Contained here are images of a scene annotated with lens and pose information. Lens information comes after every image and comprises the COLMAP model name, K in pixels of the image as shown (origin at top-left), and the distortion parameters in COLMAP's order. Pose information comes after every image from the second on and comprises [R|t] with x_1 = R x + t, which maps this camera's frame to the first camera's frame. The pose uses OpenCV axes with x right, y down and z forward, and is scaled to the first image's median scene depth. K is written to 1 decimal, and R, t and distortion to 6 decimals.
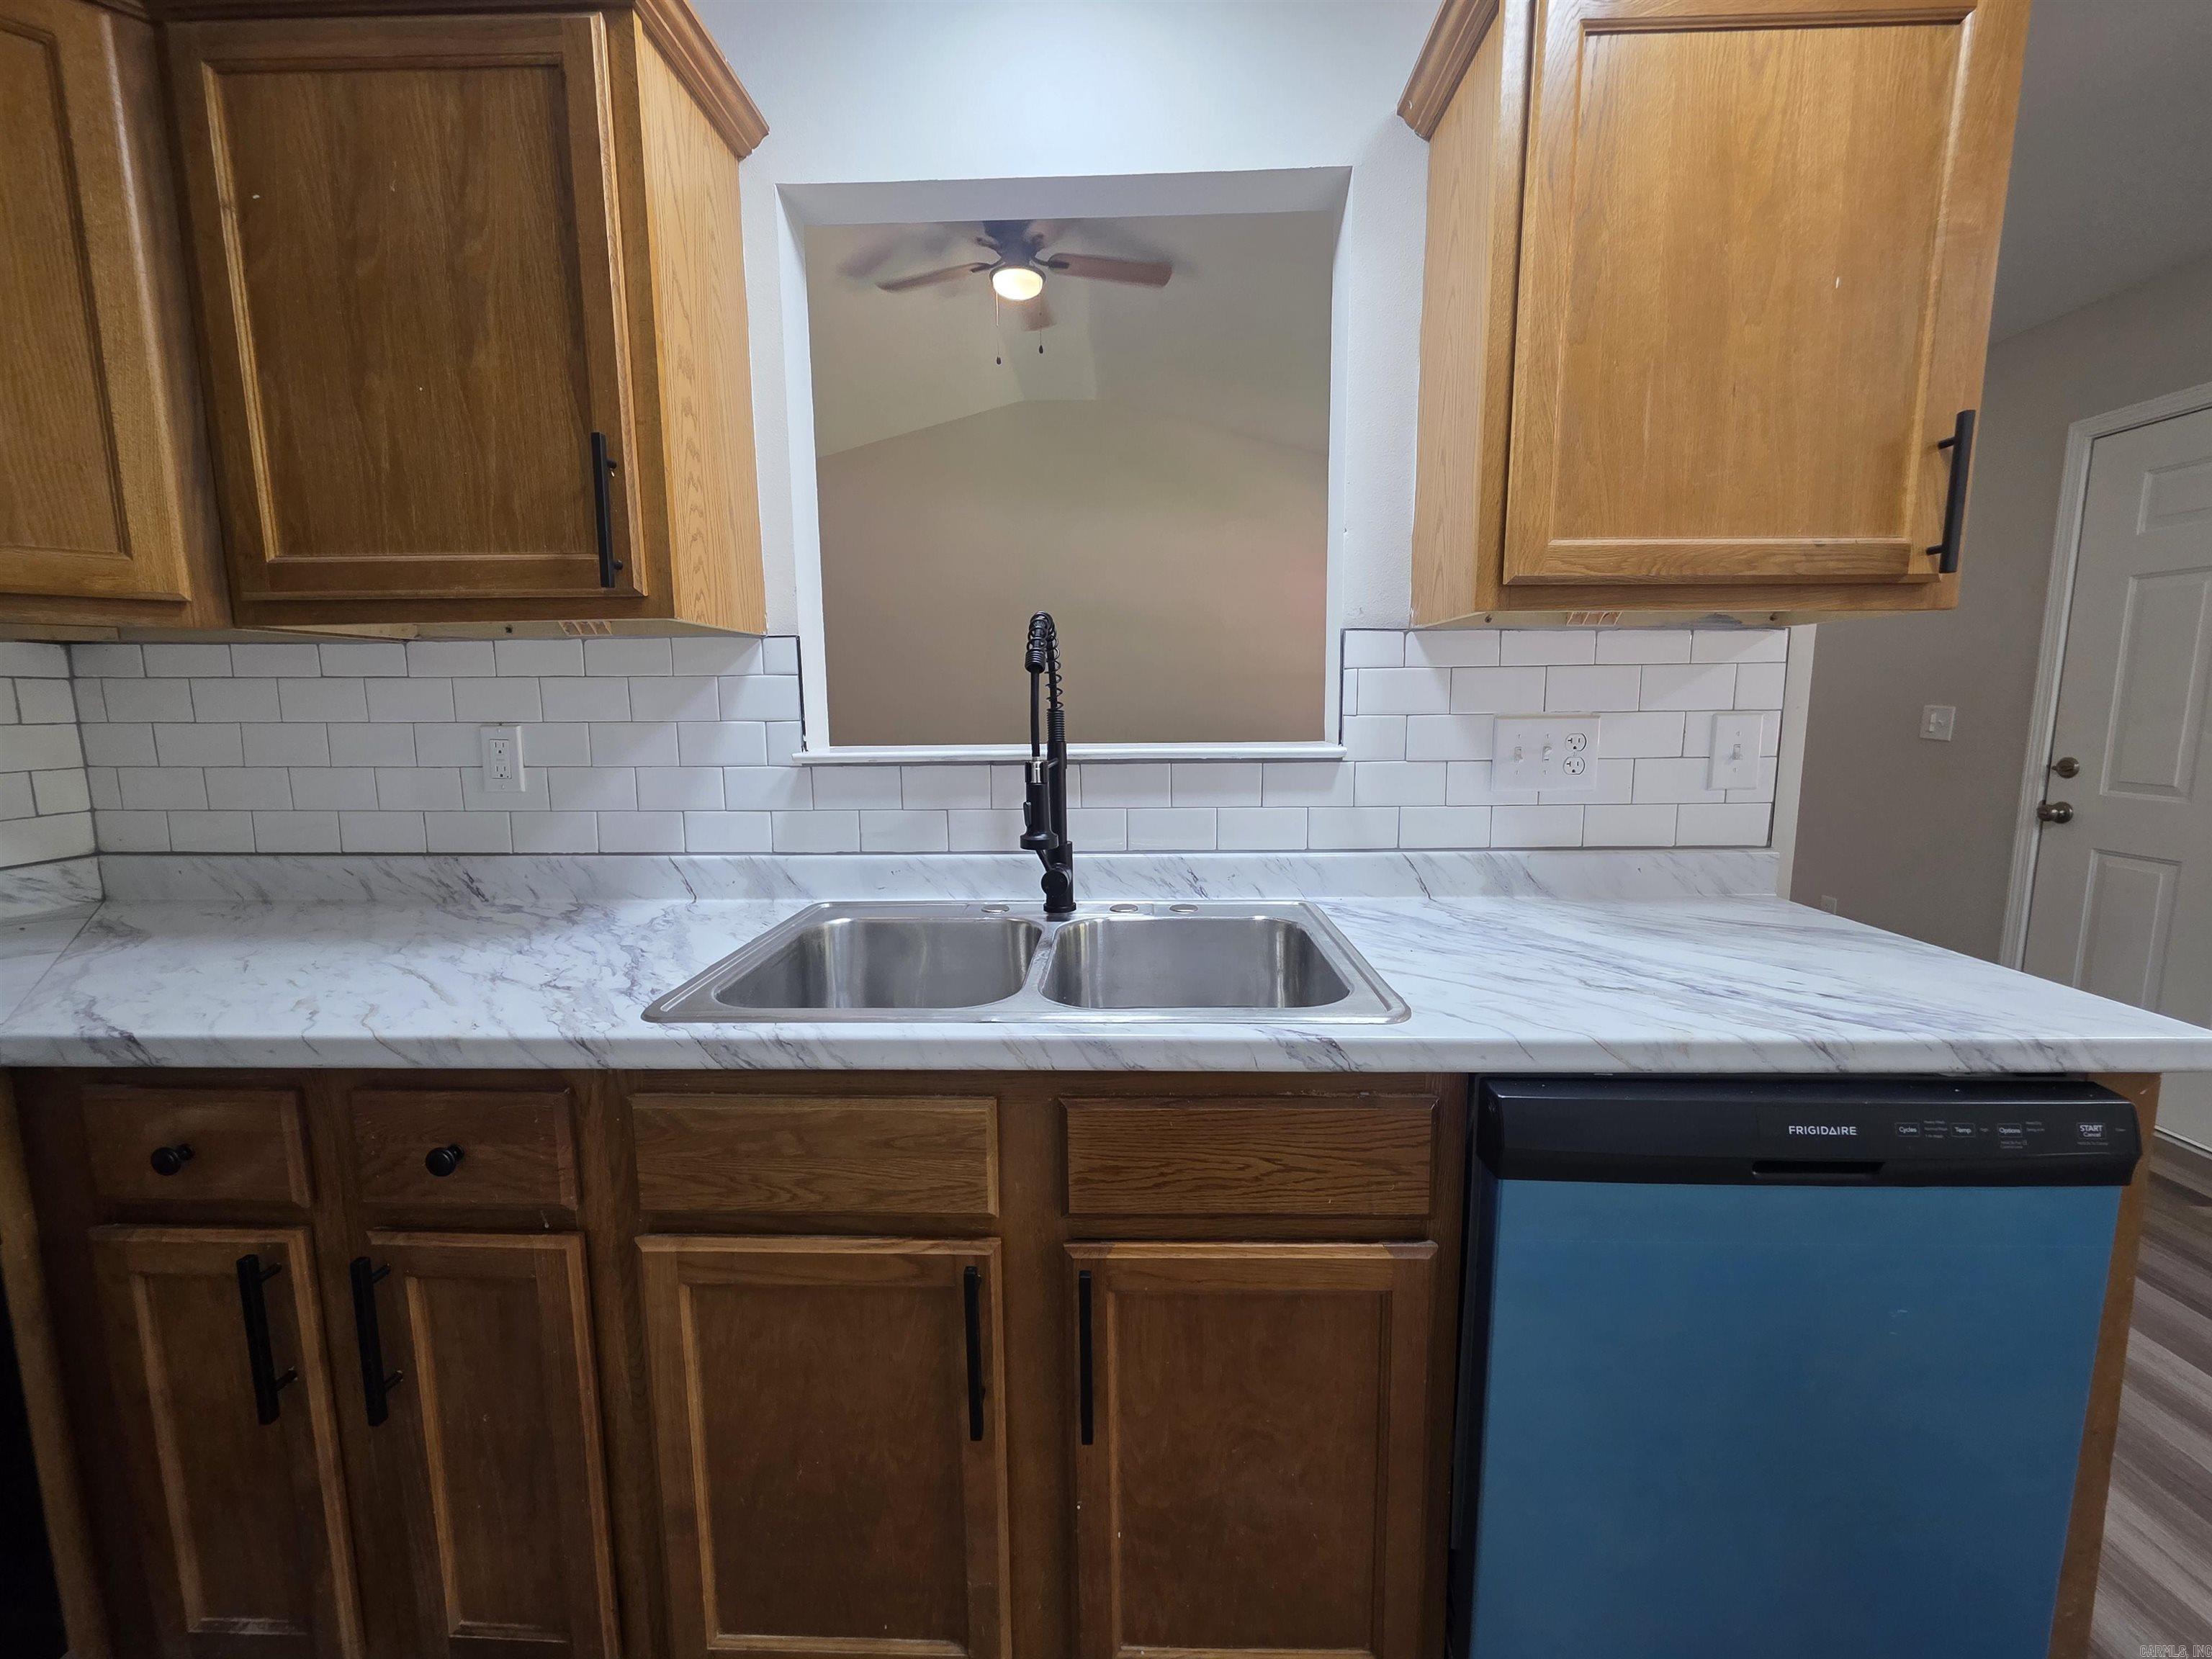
lens RADIAL K [[881.1, 0, 1114.9], [0, 881.1, 814.2], [0, 0, 1]] dist [0.001705, -0.000007]
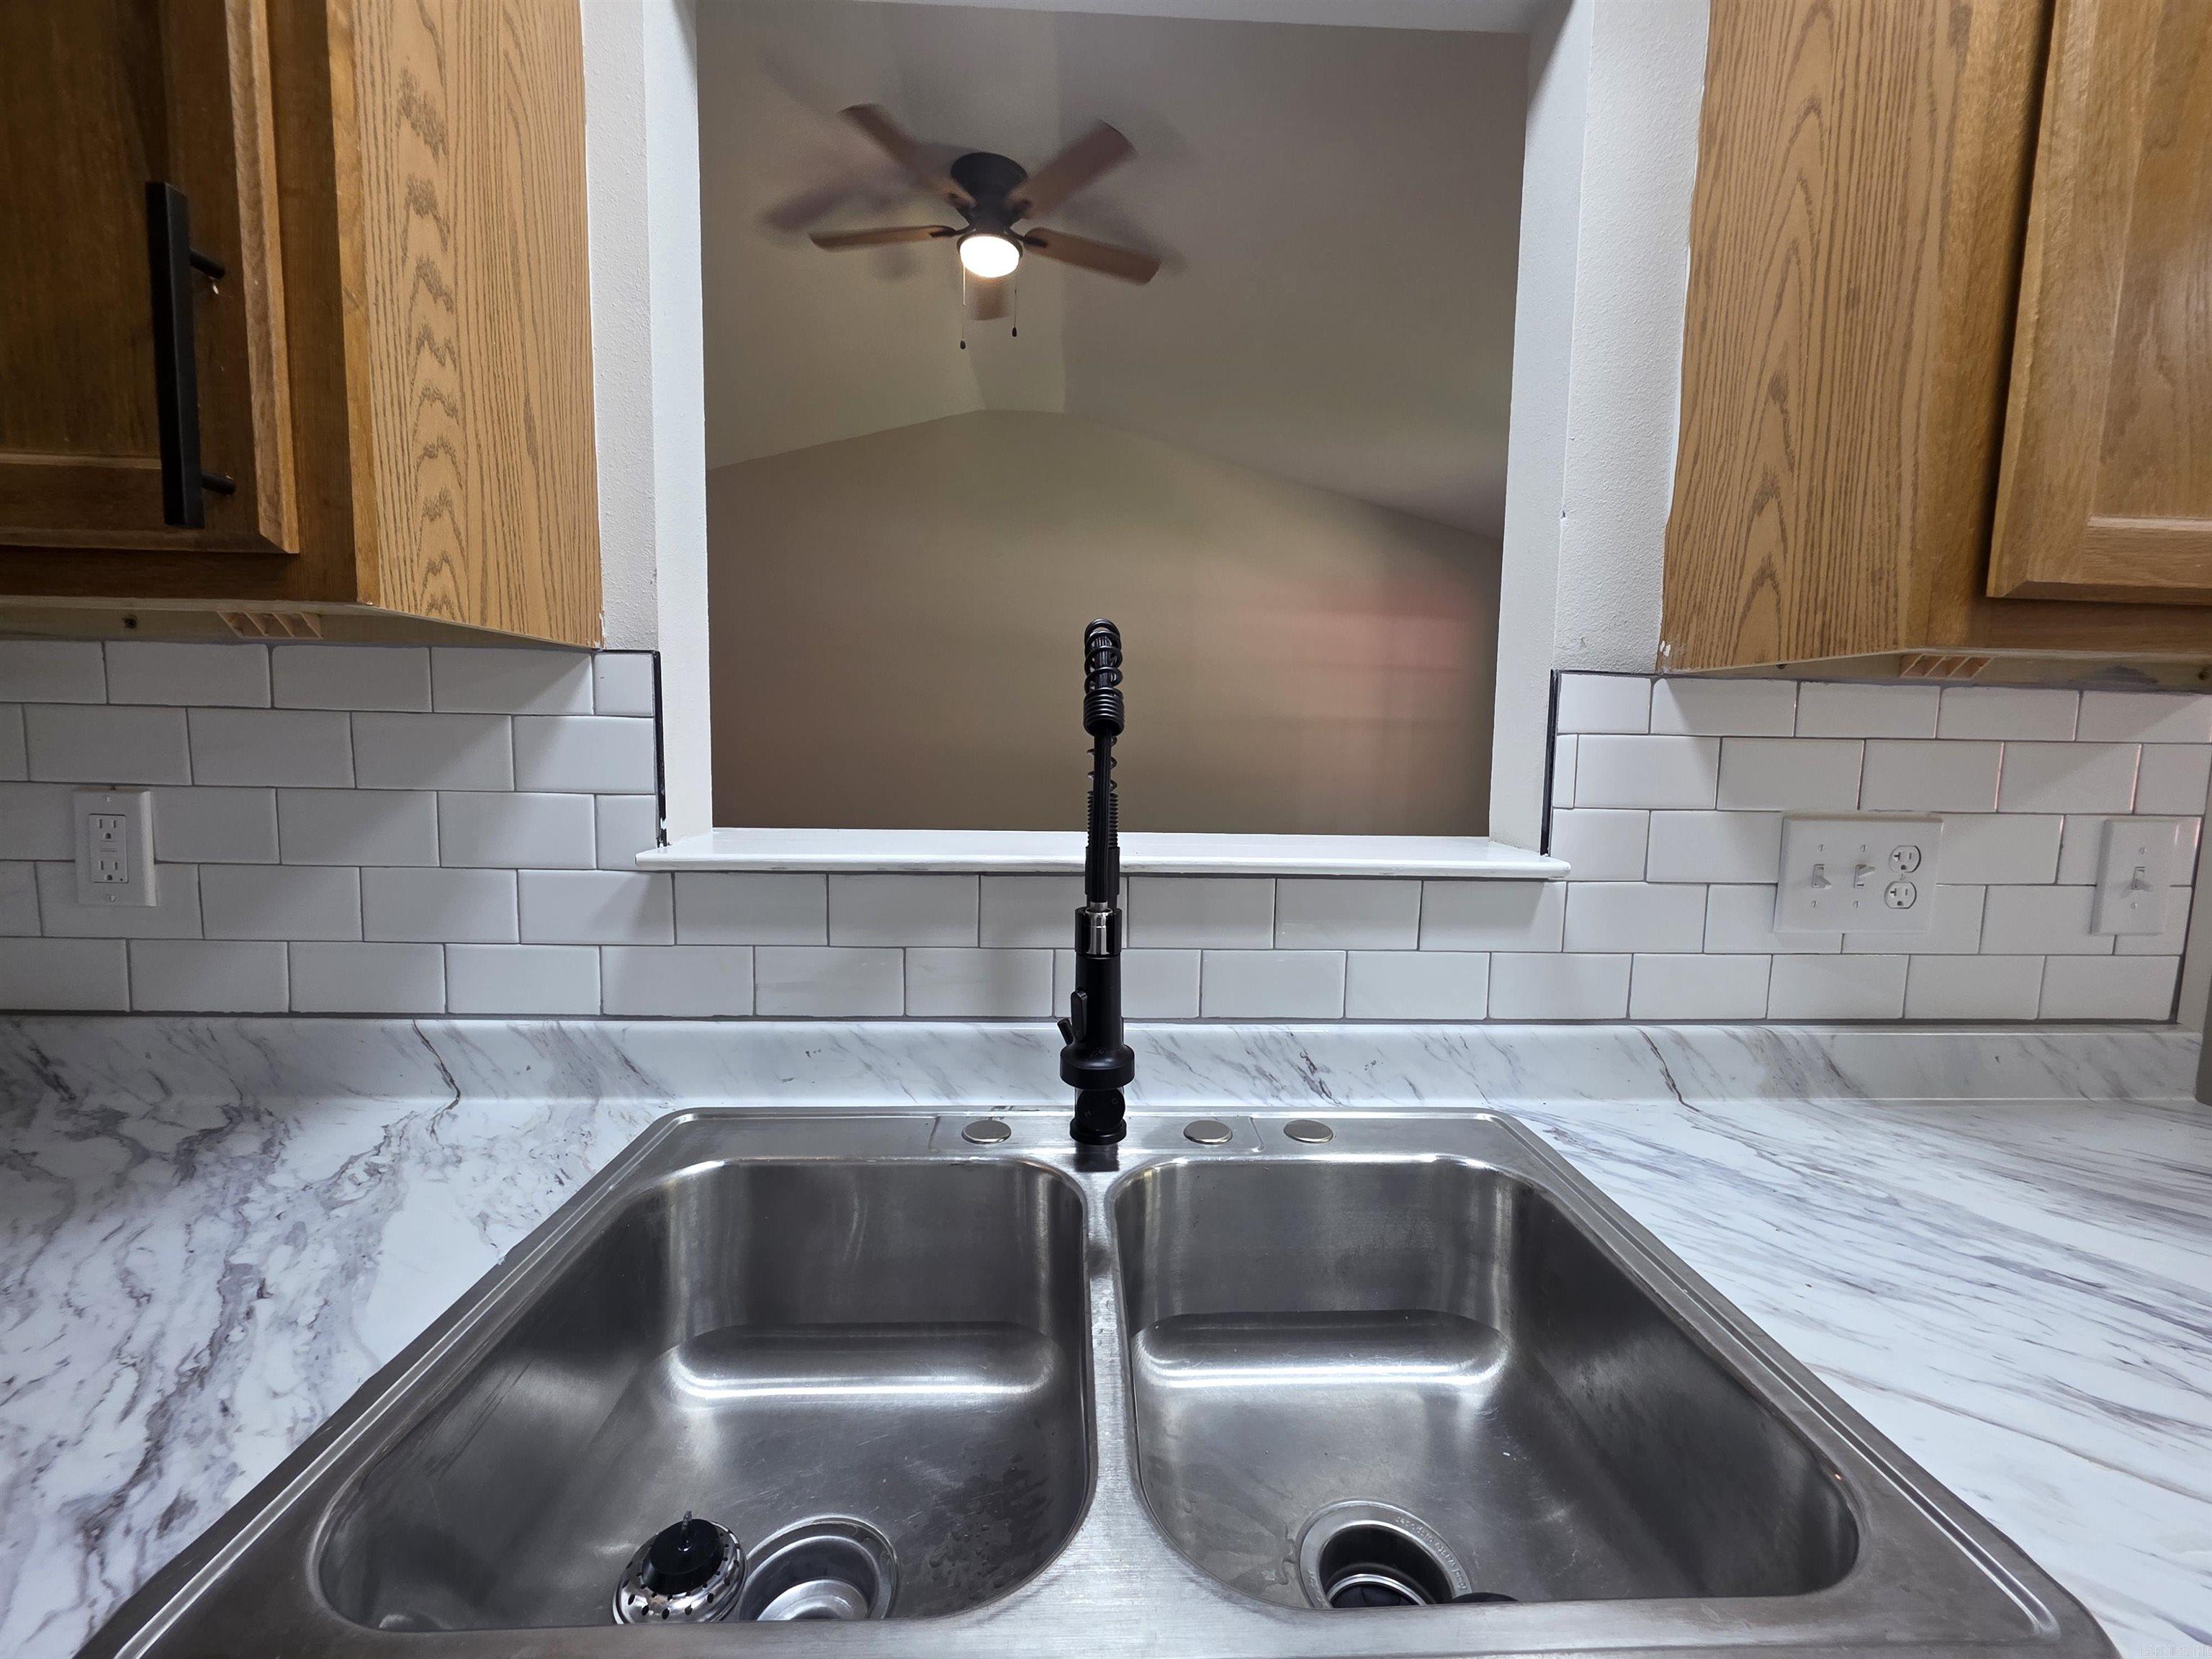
lens RADIAL K [[881.1, 0, 1109.9], [0, 881.1, 812.6], [0, 0, 1]] dist [0.001705, -0.000007]
pose [[0.997480, 0.022179, 0.067390, -0.096141], [-0.019459, 0.998980, -0.040751, -0.077819], [-0.068225, 0.039337, 0.996894, 0.402210]]
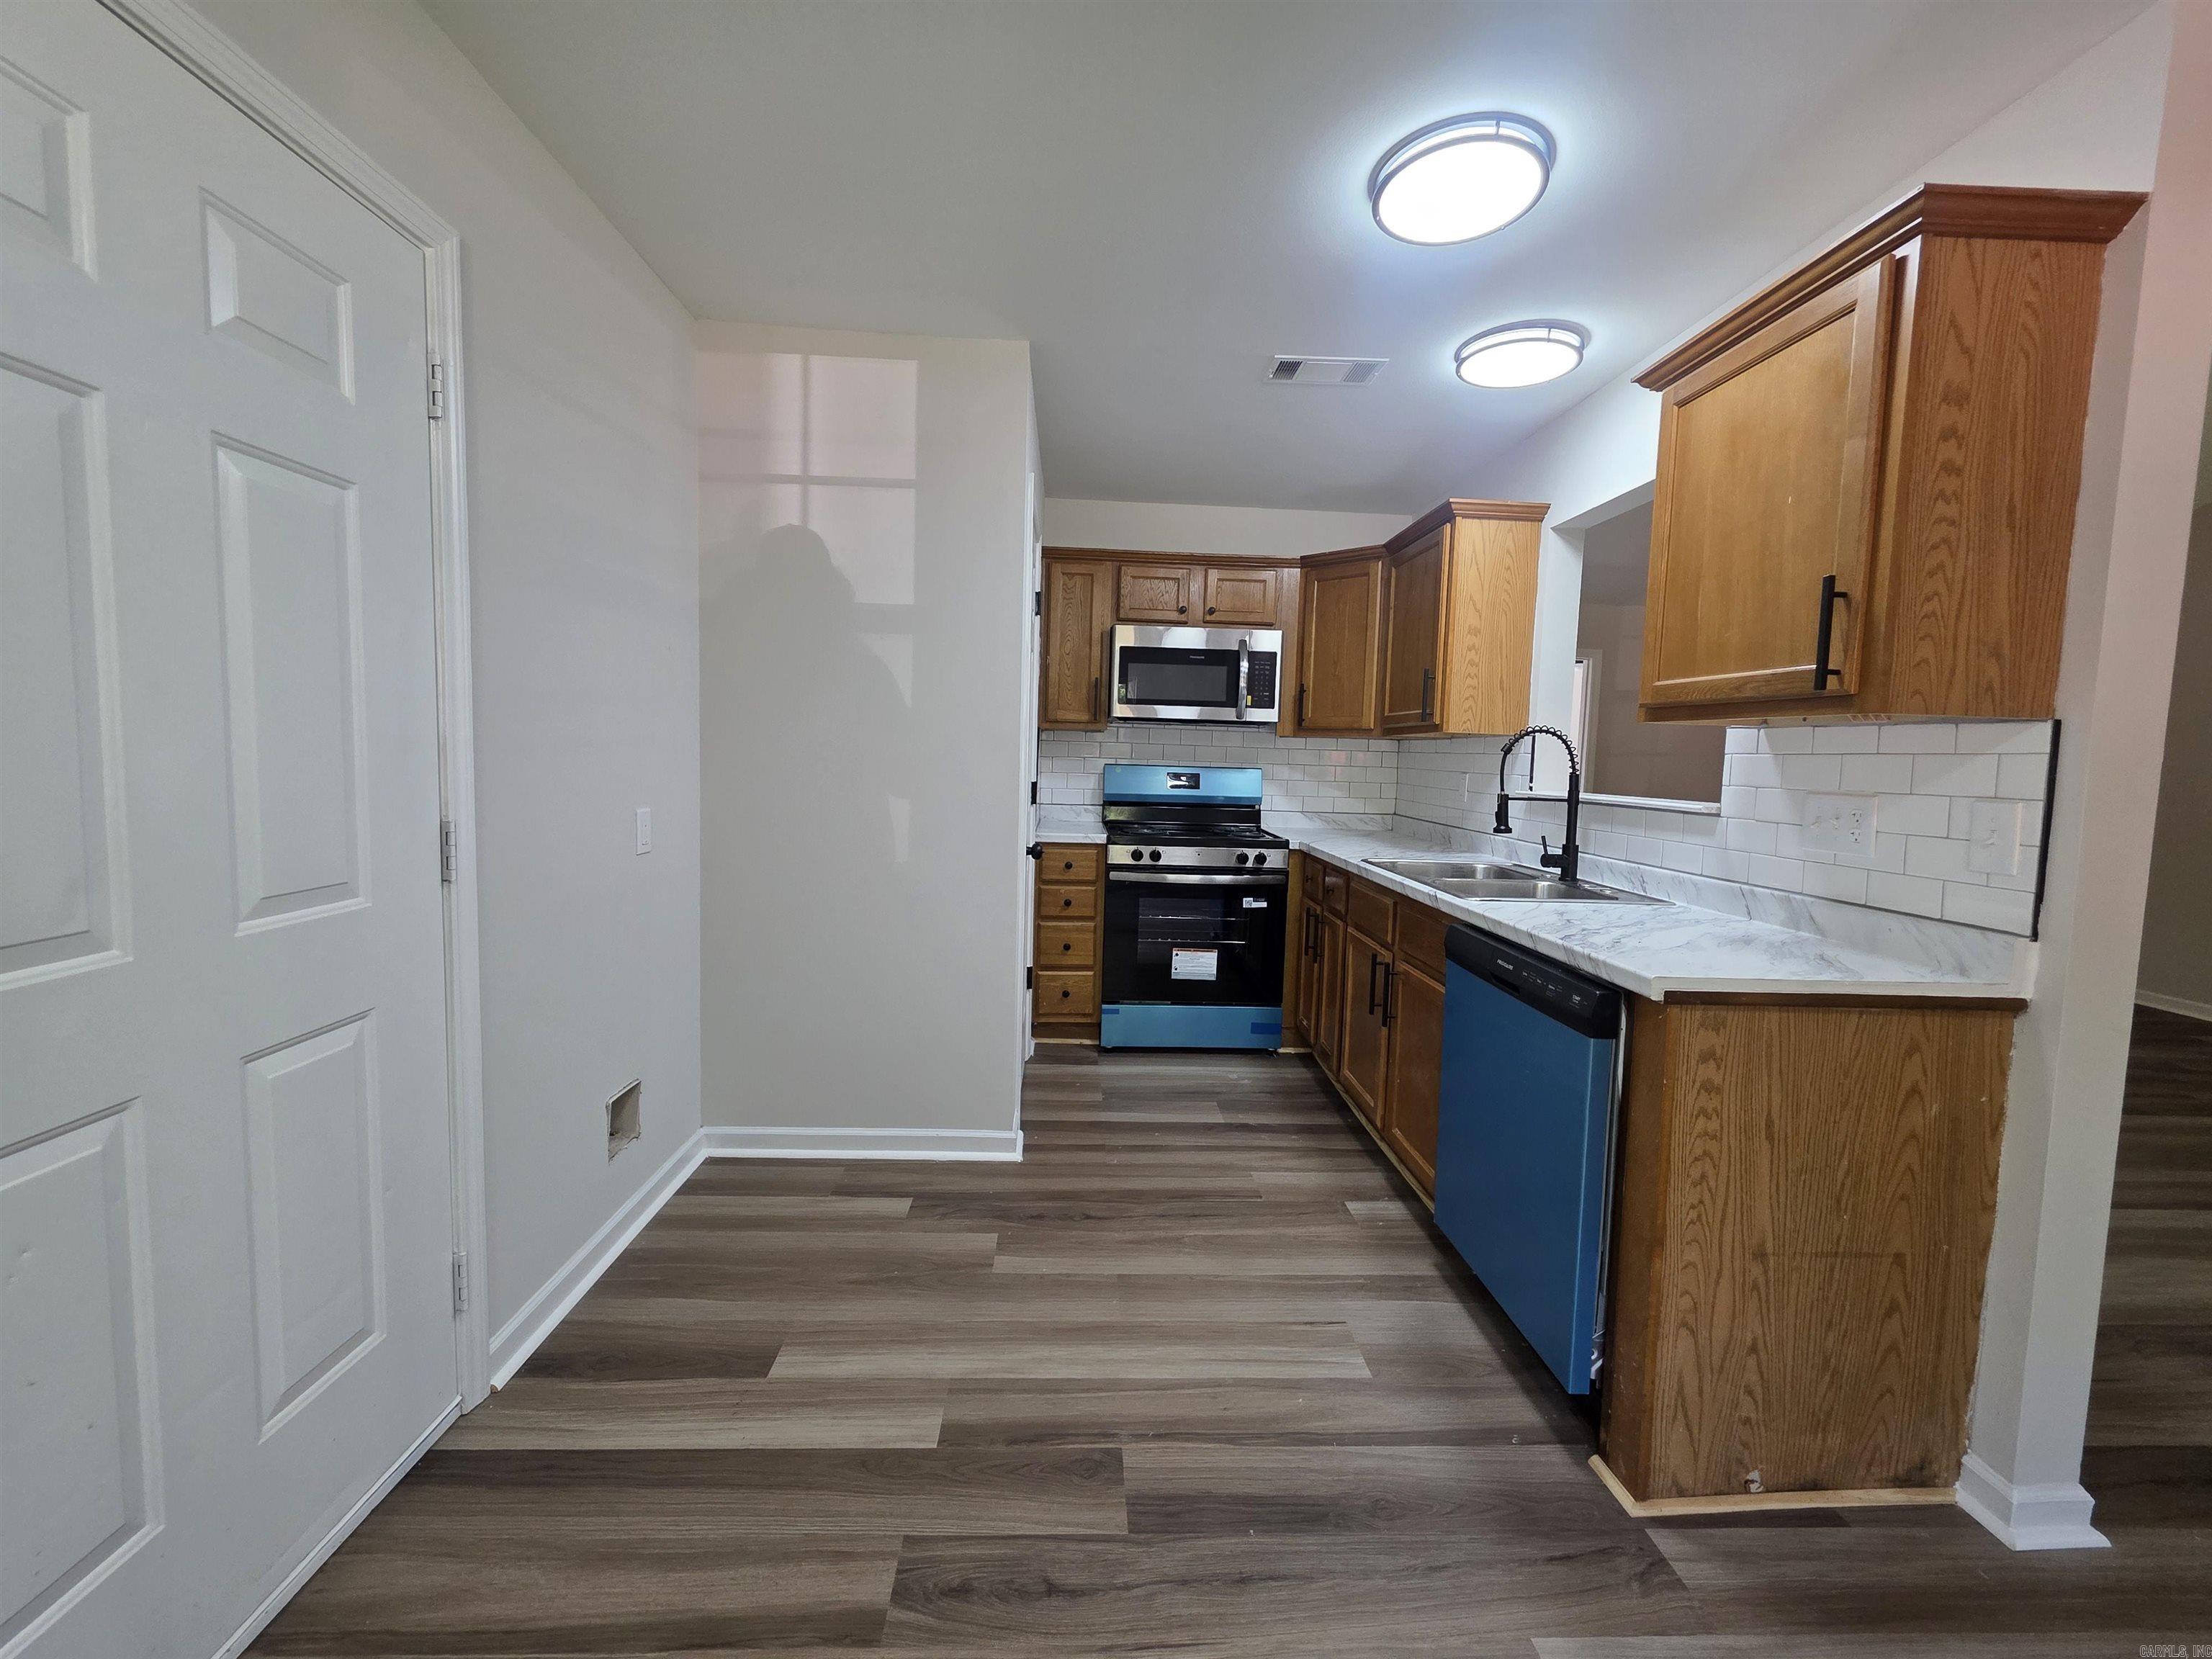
lens RADIAL K [[881.1, 0, 1106.1], [0, 881.1, 820.9], [0, 0, 1]] dist [0.001705, -0.000007]
pose [[0.061991, 0.088135, -0.994178, 1.679644], [-0.159720, 0.984132, 0.077285, -0.003038], [0.985214, 0.153999, 0.075084, -0.117689]]
